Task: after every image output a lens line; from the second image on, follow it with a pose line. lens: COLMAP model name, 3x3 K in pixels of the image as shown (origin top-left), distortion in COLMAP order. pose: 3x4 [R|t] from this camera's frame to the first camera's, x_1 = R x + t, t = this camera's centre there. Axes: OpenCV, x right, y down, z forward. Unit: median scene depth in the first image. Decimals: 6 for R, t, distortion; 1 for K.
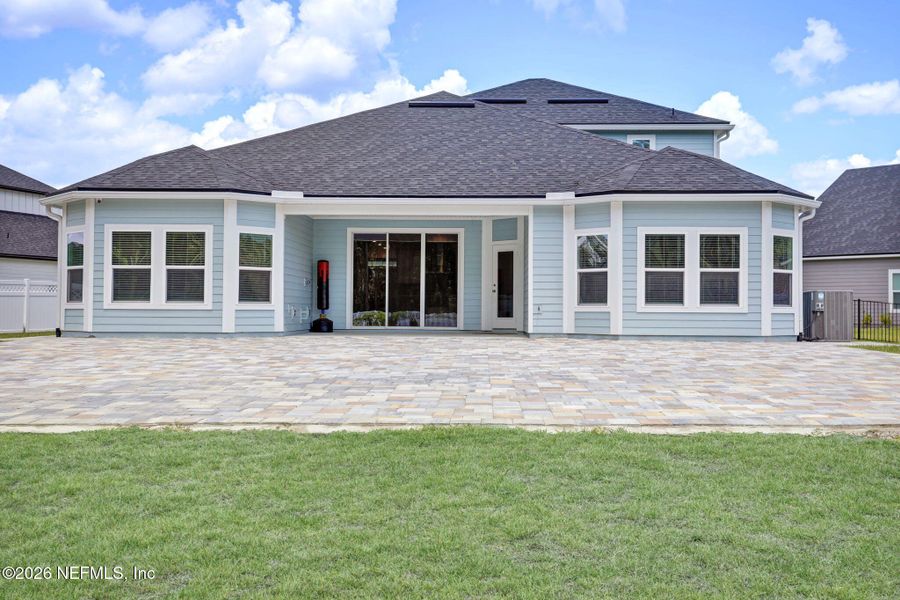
lens RADIAL K [[841.6, 0, 450.0], [0, 841.6, 300.0], [0, 0, 1]] dist [-0.003090, -0.000598]
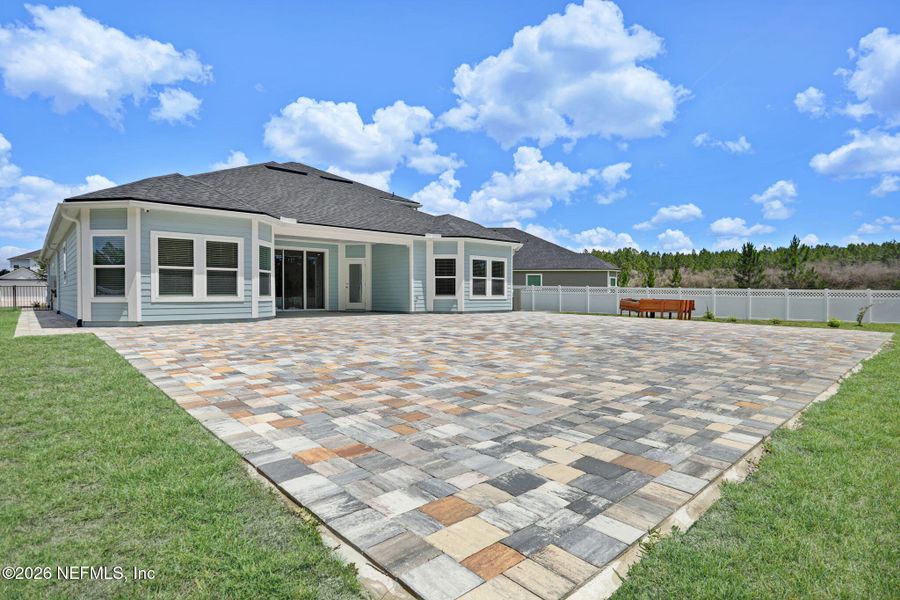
lens RADIAL K [[841.6, 0, 450.0], [0, 841.6, 300.0], [0, 0, 1]] dist [-0.003090, -0.000598]
pose [[0.516452, -0.011146, 0.856244, -1.217553], [0.000939, 0.999922, 0.012450, -0.006857], [-0.856316, -0.005626, 0.516422, 0.022809]]
